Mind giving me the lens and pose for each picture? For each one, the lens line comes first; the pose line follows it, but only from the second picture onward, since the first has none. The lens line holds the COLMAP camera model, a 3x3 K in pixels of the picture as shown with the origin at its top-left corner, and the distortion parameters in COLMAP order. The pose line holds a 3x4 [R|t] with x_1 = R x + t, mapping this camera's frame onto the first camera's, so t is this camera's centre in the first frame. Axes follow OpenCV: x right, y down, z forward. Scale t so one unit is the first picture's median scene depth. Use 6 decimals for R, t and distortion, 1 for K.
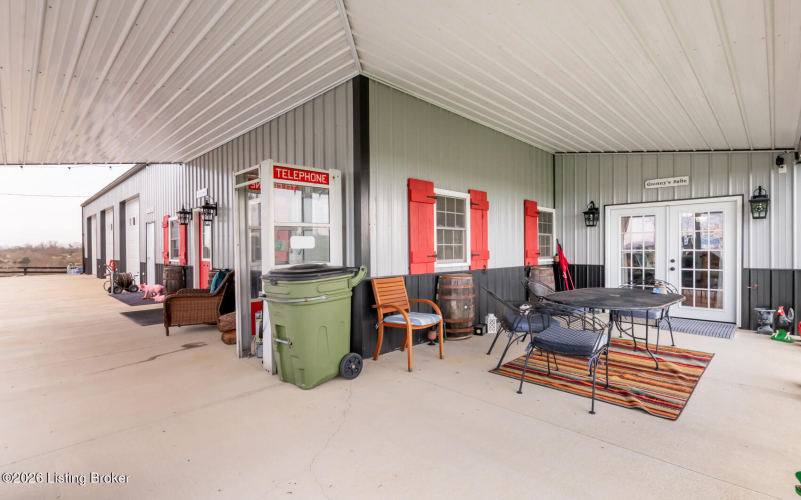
lens RADIAL K [[382.3, 0, 396.1], [0, 382.3, 250.0], [0, 0, 1]] dist [0.000944, -0.001541]
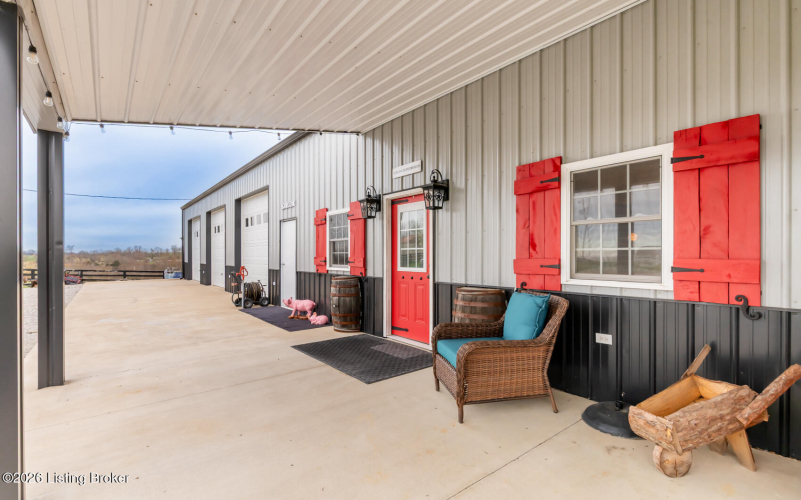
lens RADIAL K [[382.3, 0, 405.8], [0, 382.3, 251.2], [0, 0, 1]] dist [0.000944, -0.001541]
pose [[0.992437, 0.008120, -0.122488, -0.275782], [-0.009973, 0.999845, -0.014519, 0.002279], [0.122351, 0.015631, 0.992364, 0.218984]]
